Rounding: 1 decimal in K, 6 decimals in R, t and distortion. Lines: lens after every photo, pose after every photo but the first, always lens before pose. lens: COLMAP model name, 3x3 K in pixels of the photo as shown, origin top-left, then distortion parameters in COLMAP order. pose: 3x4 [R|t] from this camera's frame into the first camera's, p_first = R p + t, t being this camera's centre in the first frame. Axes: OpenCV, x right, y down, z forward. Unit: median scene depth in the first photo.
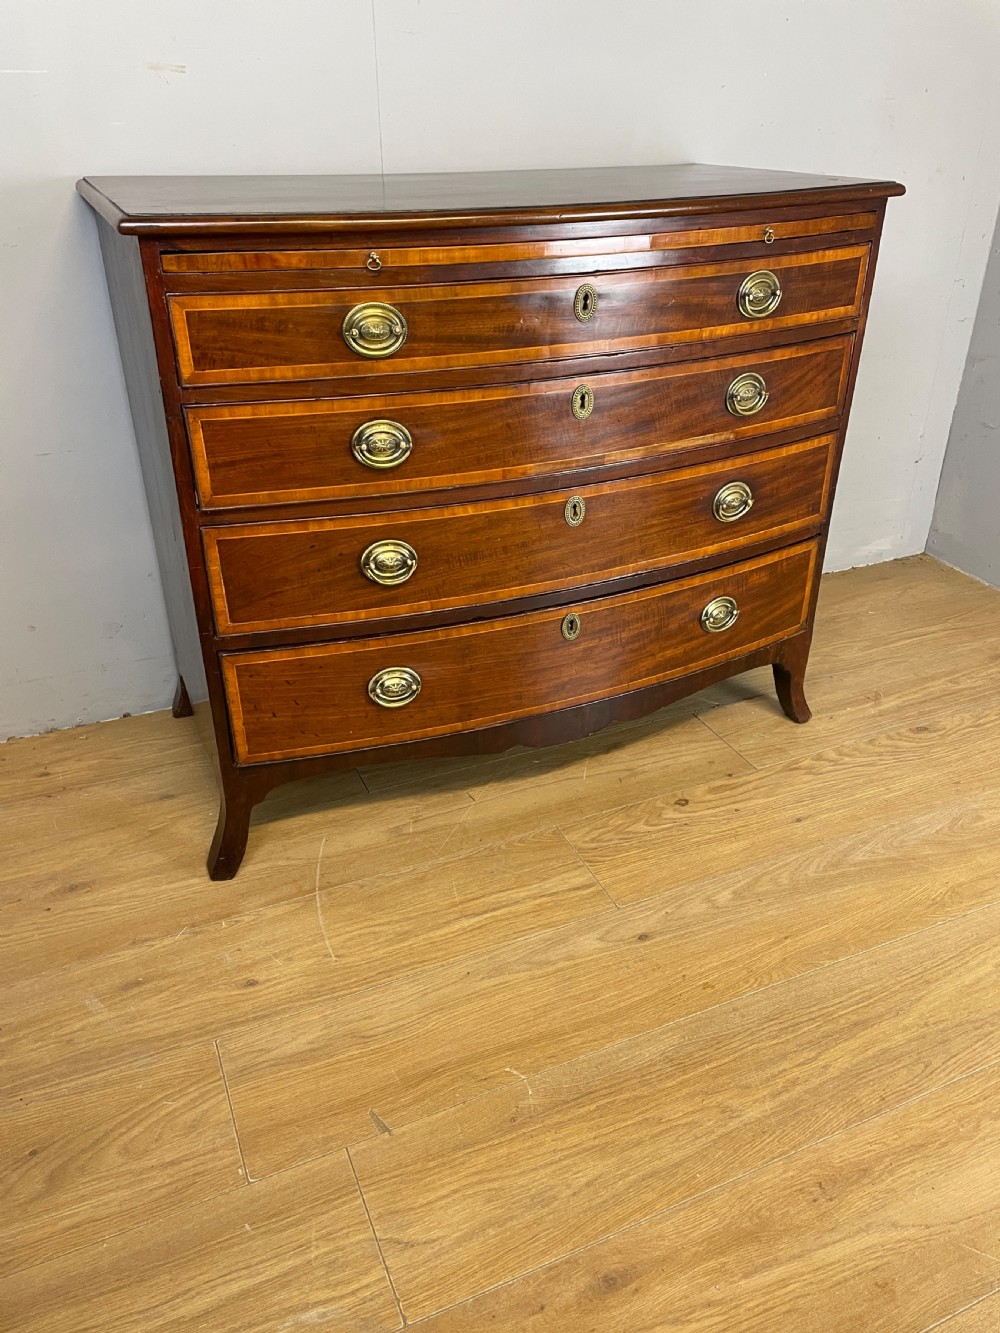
lens RADIAL K [[1018.0, 0, 510.5], [0, 1018.0, 651.2], [0, 0, 1]] dist [0.086832, -0.109887]
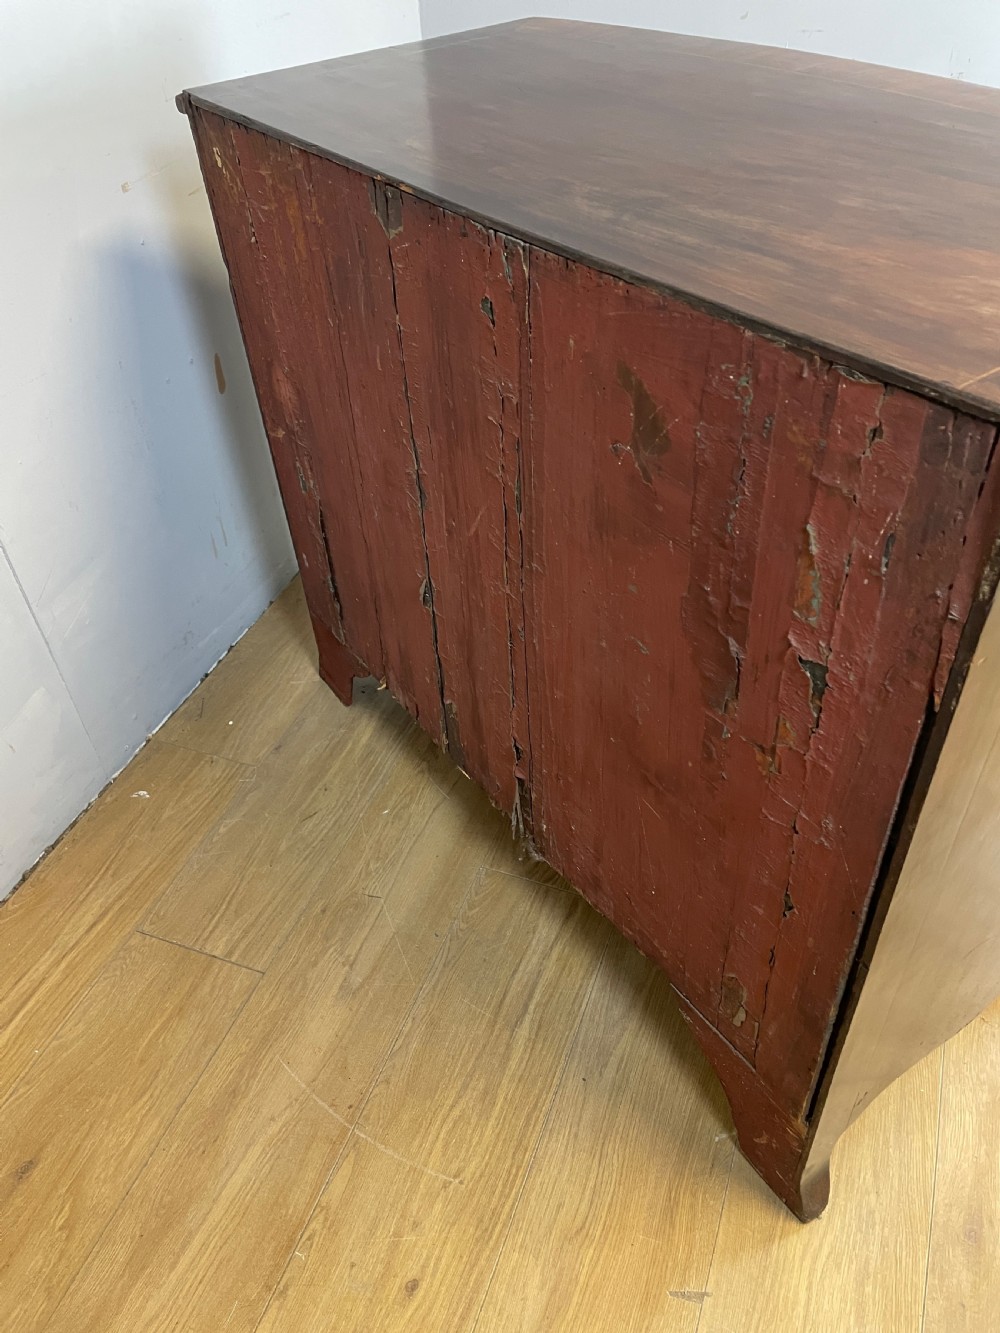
lens RADIAL K [[1018.0, 0, 494.0], [0, 1018.0, 647.4], [0, 0, 1]] dist [0.086832, -0.109887]
pose [[0.712615, -0.487253, 0.504741, -0.360917], [0.388781, 0.873160, 0.294010, -0.300181], [-0.583977, -0.013282, 0.811662, 0.329899]]
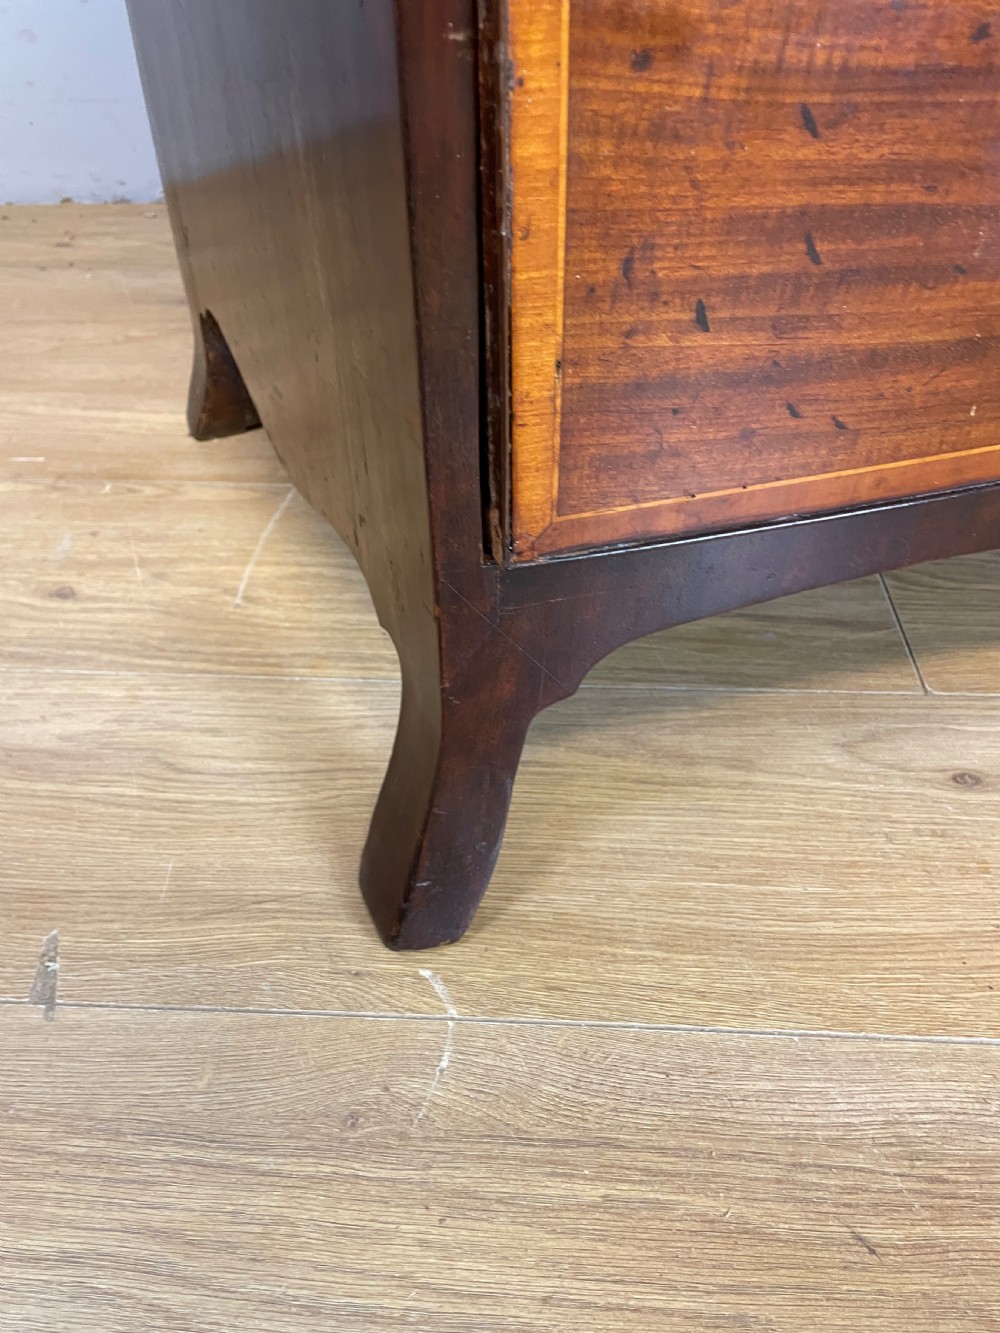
lens RADIAL K [[1018.7, 0, 488.1], [0, 1018.7, 679.1], [0, 0, 1]] dist [0.091702, -0.118797]
pose [[0.888811, 0.289602, -0.355169, 0.102468], [-0.198596, 0.941868, 0.271005, 0.187975], [0.413006, -0.170337, 0.894657, 0.636413]]
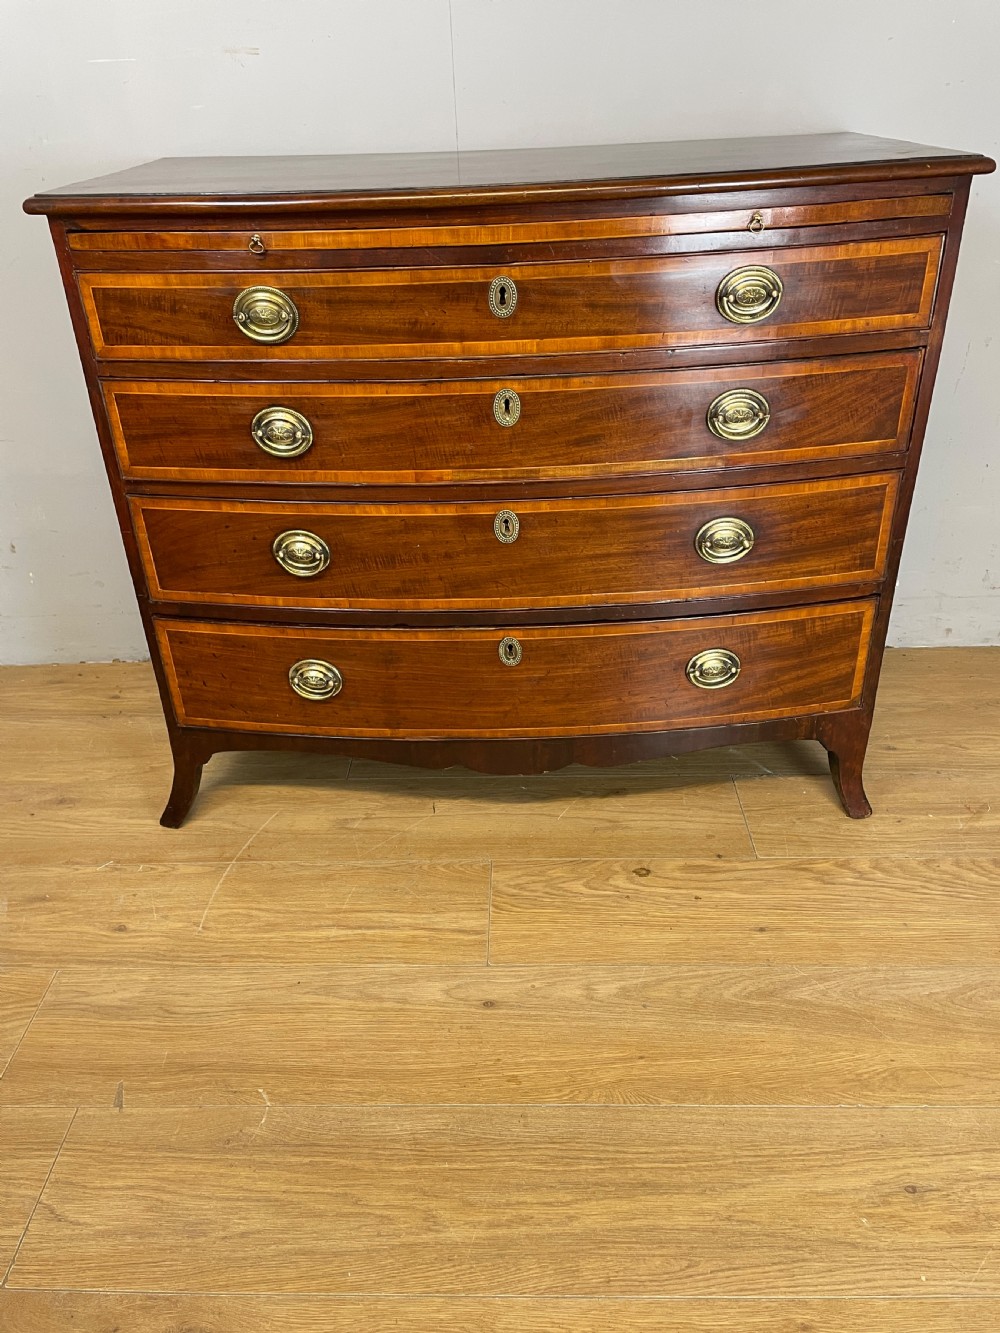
lens RADIAL K [[1018.0, 0, 493.0], [0, 1018.0, 654.3], [0, 0, 1]] dist [0.086832, -0.109887]
pose [[0.900888, 0.180926, -0.394546, 0.451096], [-0.171326, 0.983400, 0.059757, -0.081747], [0.398808, 0.013762, 0.916931, 0.175103]]
